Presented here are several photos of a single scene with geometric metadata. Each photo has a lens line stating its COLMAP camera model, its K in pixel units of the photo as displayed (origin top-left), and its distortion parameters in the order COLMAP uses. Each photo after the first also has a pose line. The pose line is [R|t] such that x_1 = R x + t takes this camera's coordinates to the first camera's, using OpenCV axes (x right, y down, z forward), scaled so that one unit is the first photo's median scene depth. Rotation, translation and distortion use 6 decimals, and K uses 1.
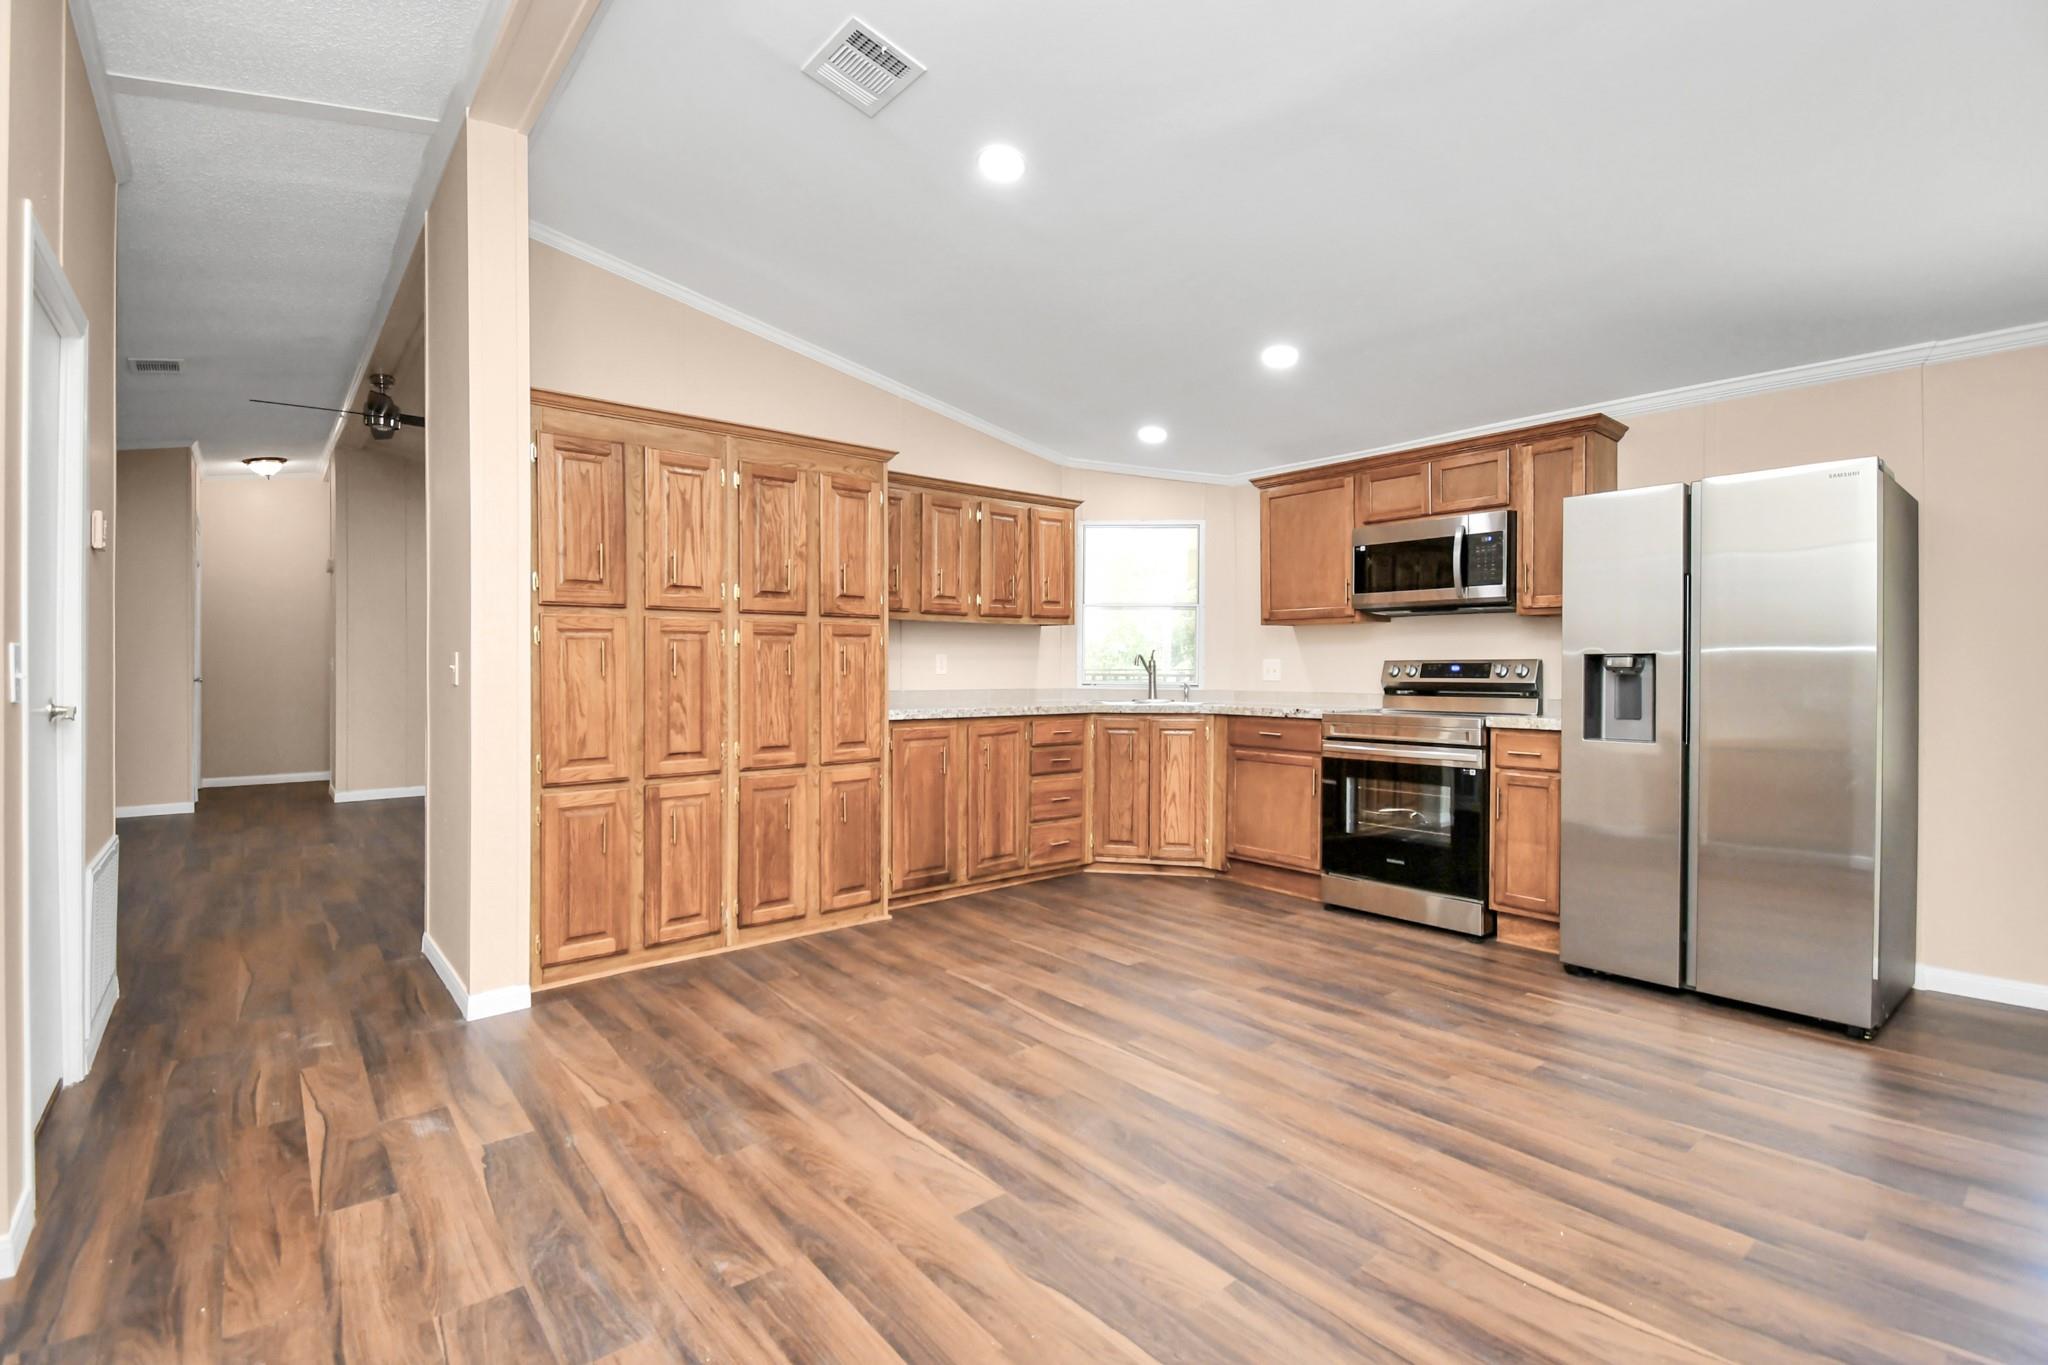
lens RADIAL K [[918.6, 0, 1094.3], [0, 918.6, 692.5], [0, 0, 1]] dist [0.003508, -0.005392]
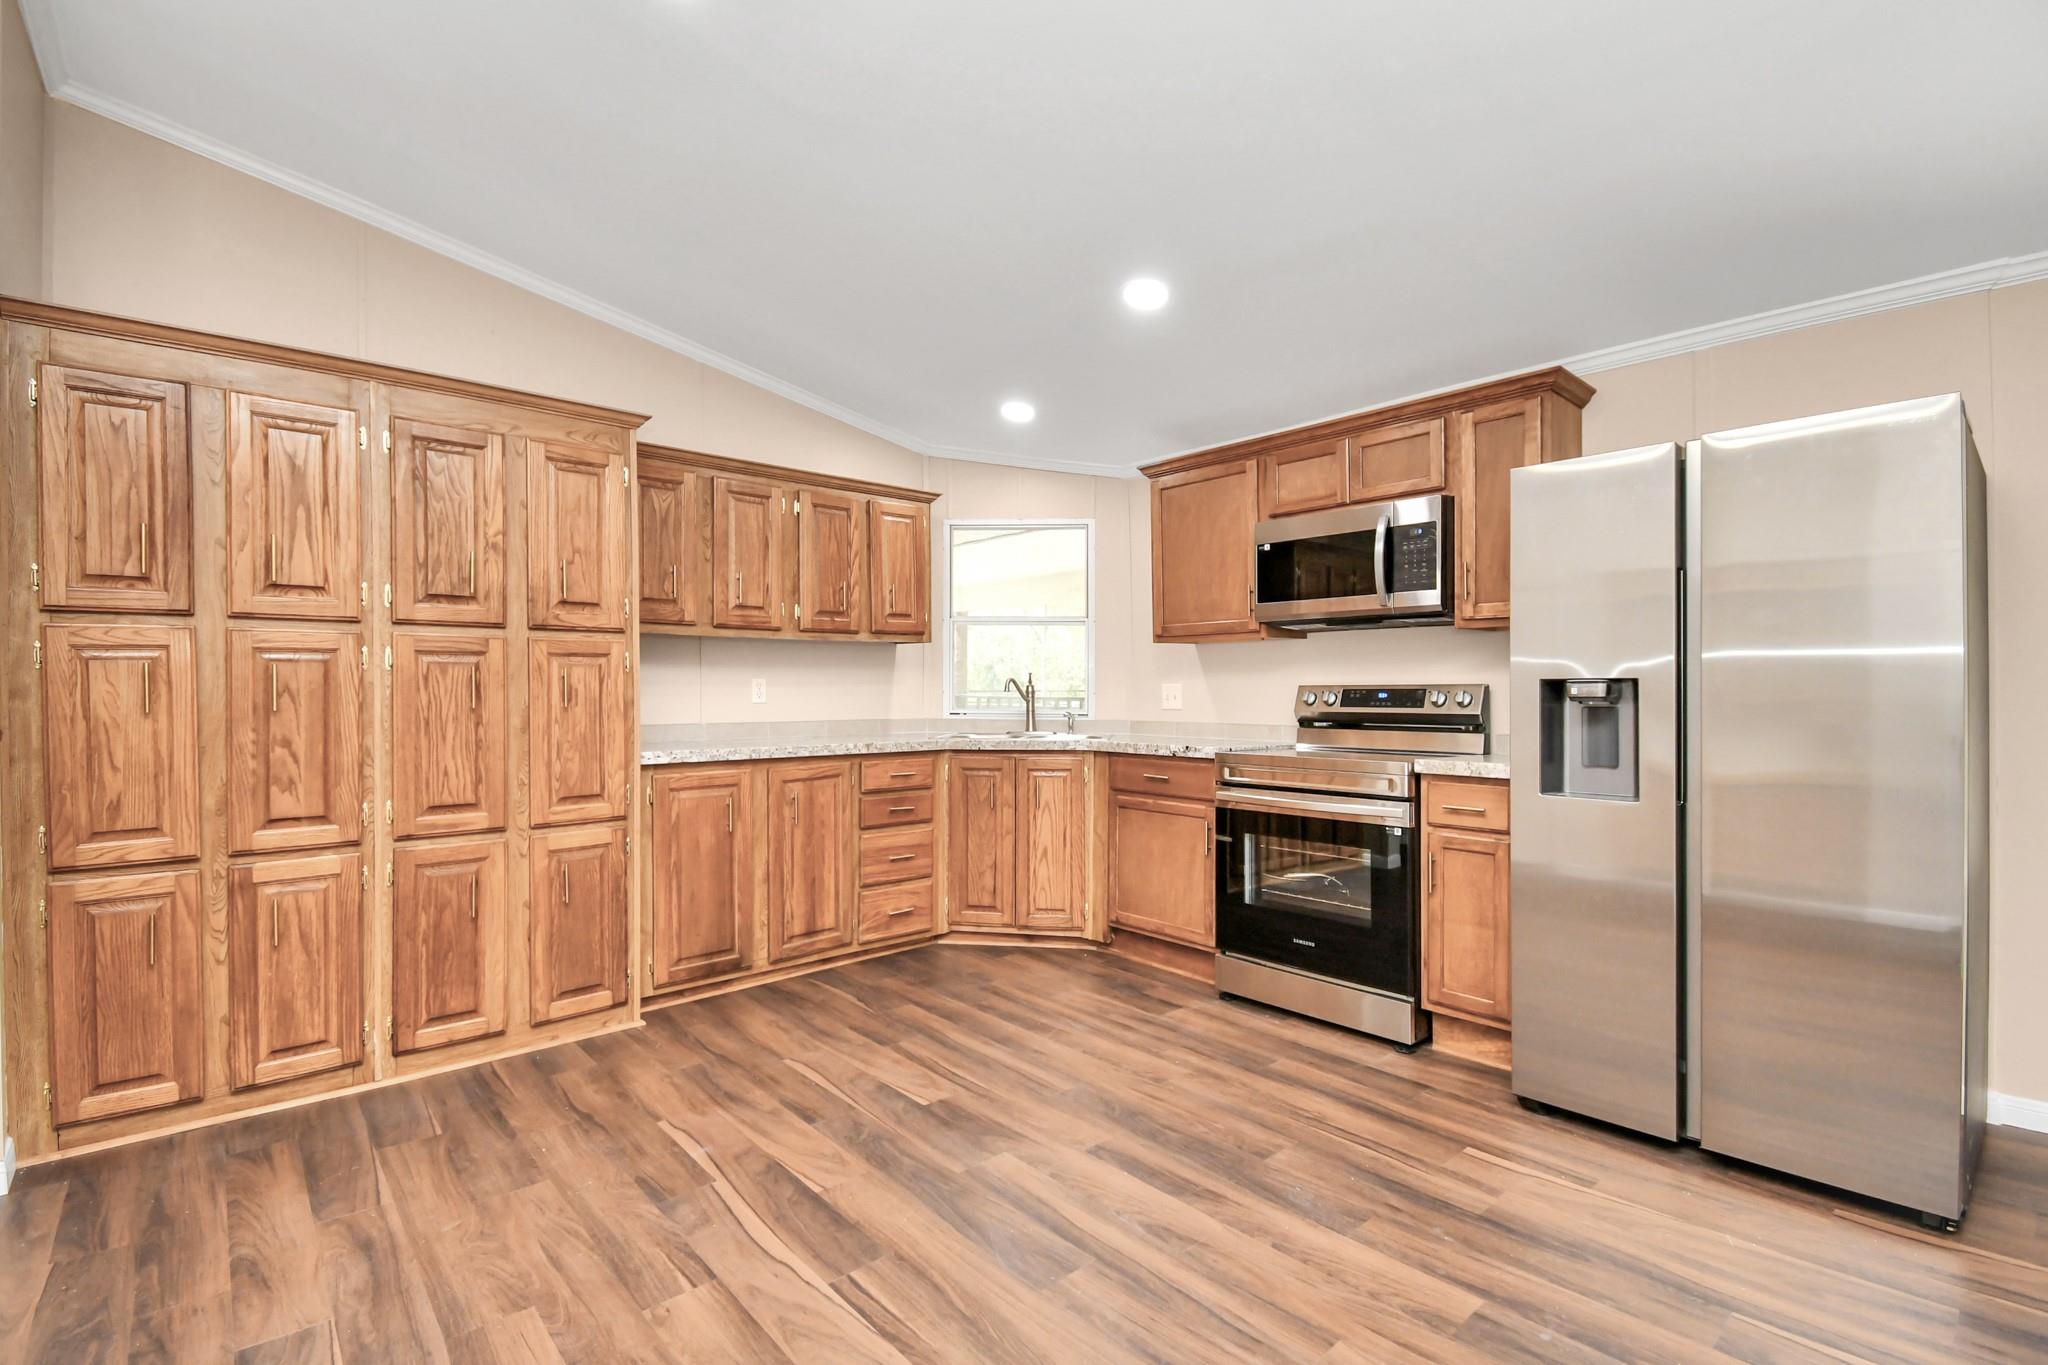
lens RADIAL K [[918.6, 0, 1066.4], [0, 918.6, 700.9], [0, 0, 1]] dist [0.003508, -0.005392]
pose [[0.999945, -0.001459, 0.010343, 0.130591], [0.001612, 0.999888, -0.014849, -0.012299], [-0.010320, 0.014865, 0.999836, 0.240340]]
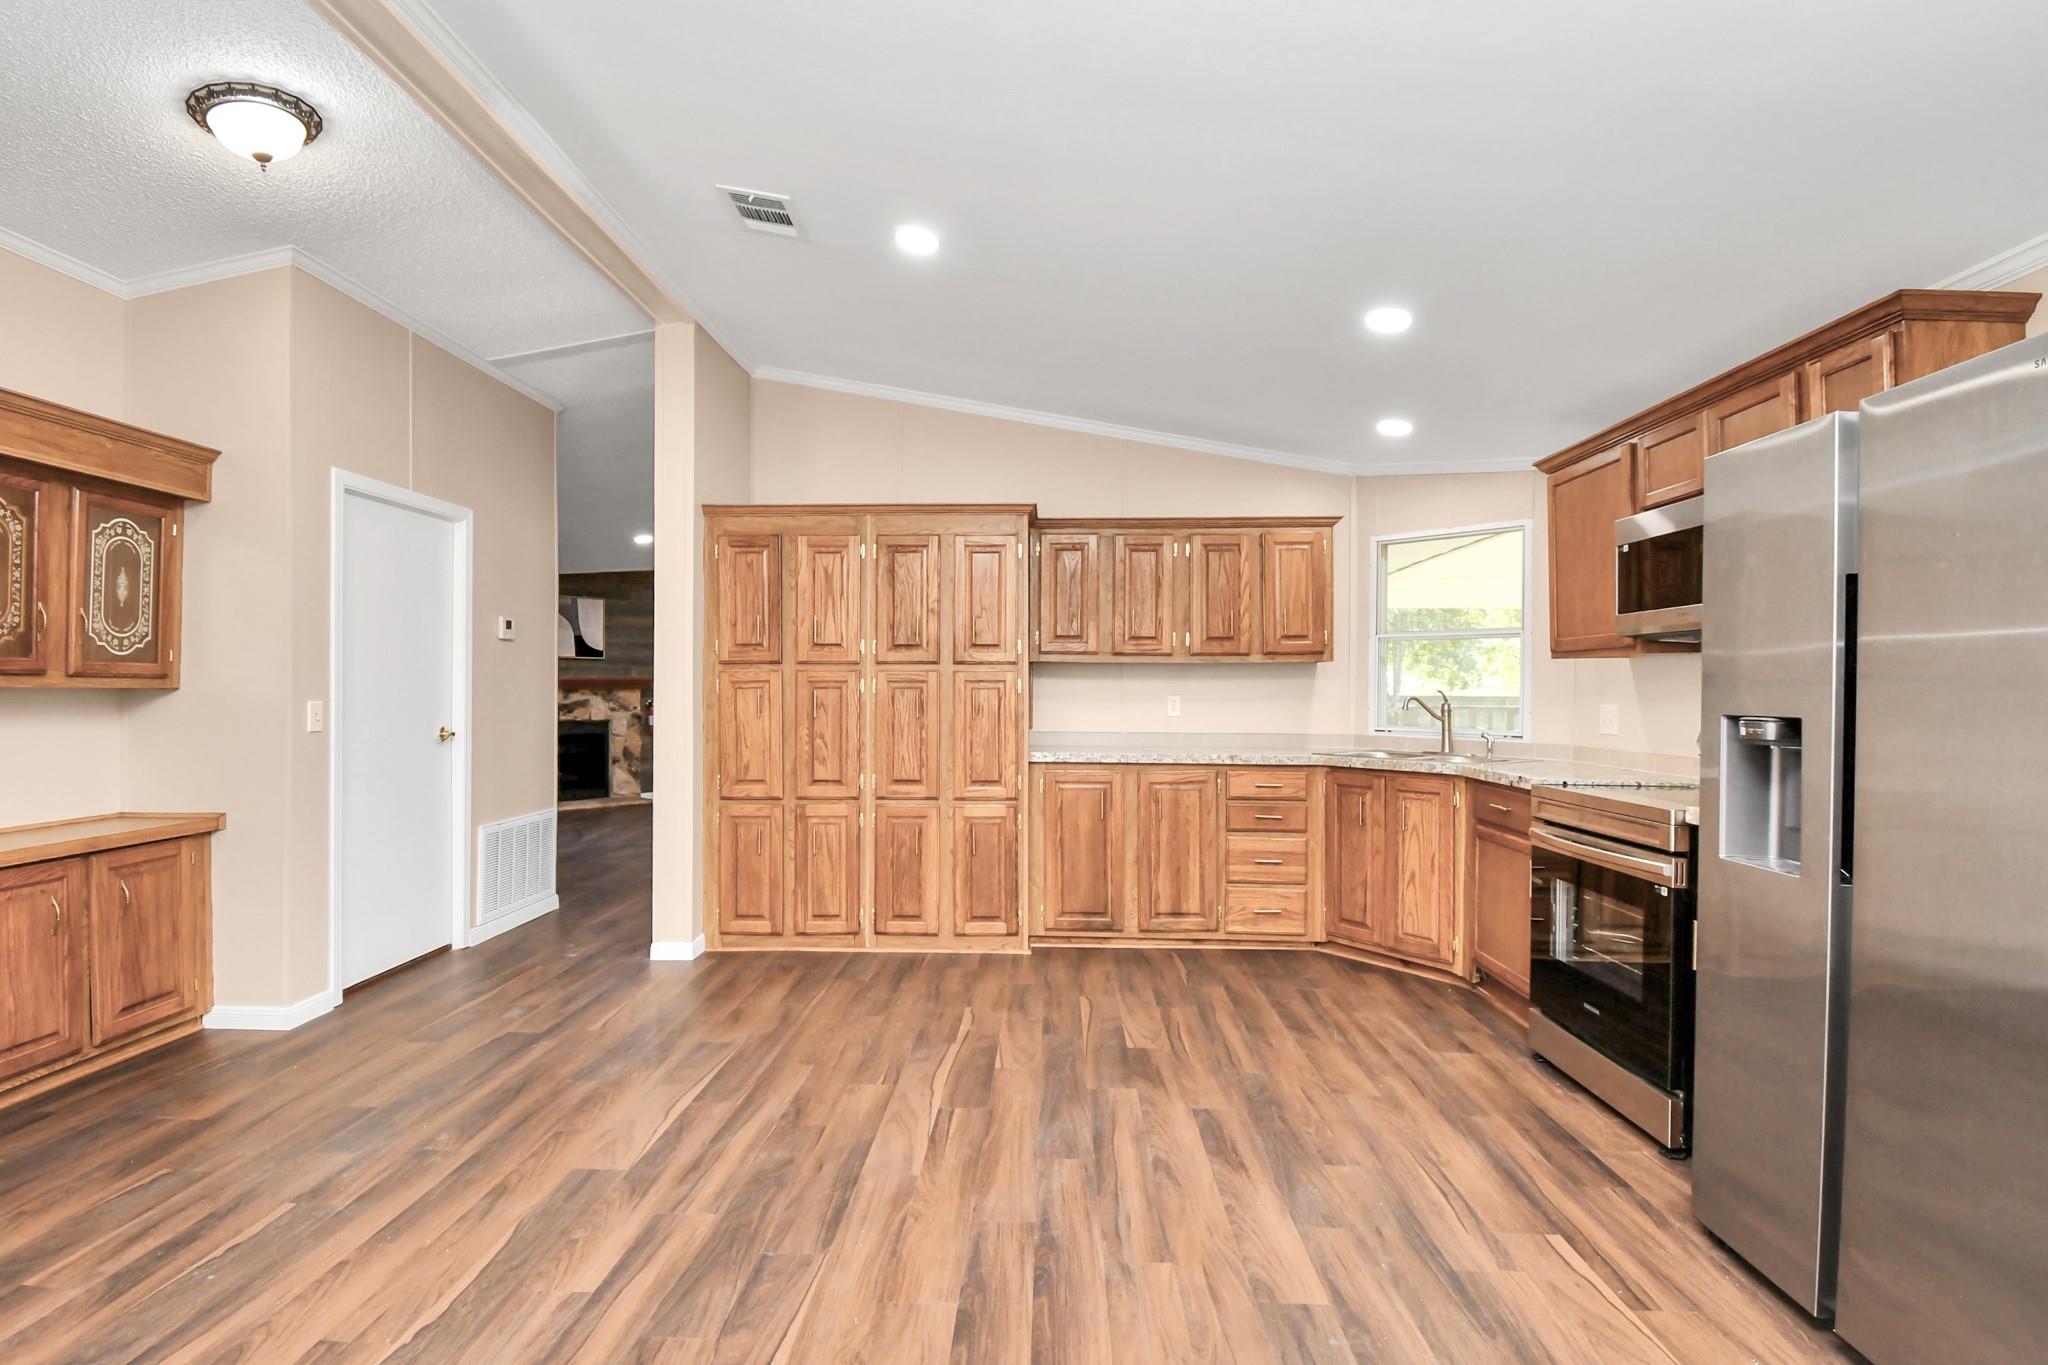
lens RADIAL K [[983.8, 0, 1055.1], [0, 983.8, 711.7], [0, 0, 1]] dist [0.005660, -0.002316]
pose [[0.740328, 0.018951, -0.671979, 0.574953], [-0.024118, 0.999708, 0.001622, -0.031272], [0.671813, 0.015006, 0.740568, 0.207722]]
